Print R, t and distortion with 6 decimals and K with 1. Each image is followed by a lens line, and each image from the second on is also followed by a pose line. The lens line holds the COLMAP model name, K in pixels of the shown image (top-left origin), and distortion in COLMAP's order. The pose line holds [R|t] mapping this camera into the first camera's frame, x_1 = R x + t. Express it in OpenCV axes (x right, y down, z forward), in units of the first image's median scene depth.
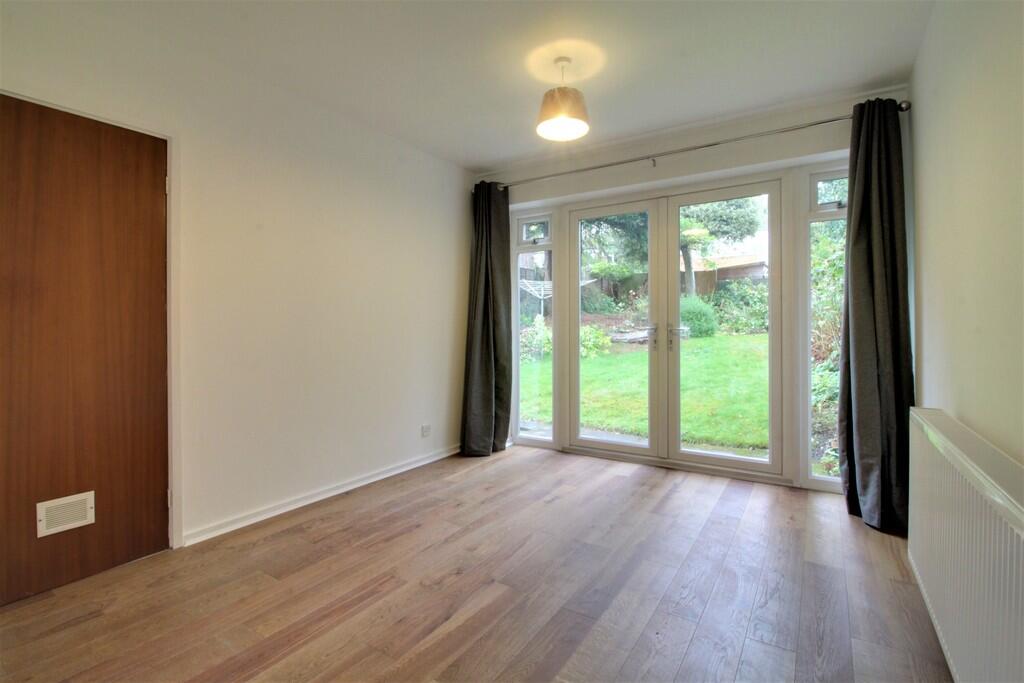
lens RADIAL K [[472.5, 0, 513.1], [0, 472.5, 328.9], [0, 0, 1]] dist [0.005826, -0.016093]
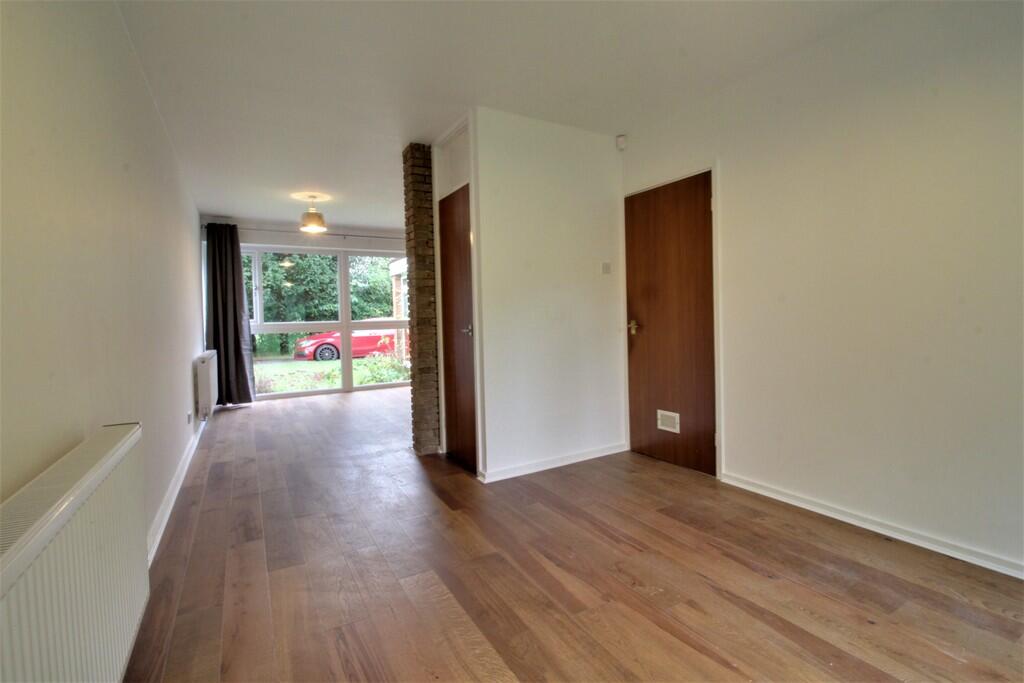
lens RADIAL K [[472.5, 0, 513.1], [0, 472.5, 328.9], [0, 0, 1]] dist [0.005826, -0.016093]
pose [[-0.460149, 0.036921, -0.887074, 0.791183], [0.021844, 0.999303, 0.030260, -0.008402], [0.887573, -0.005453, -0.460635, 1.229268]]
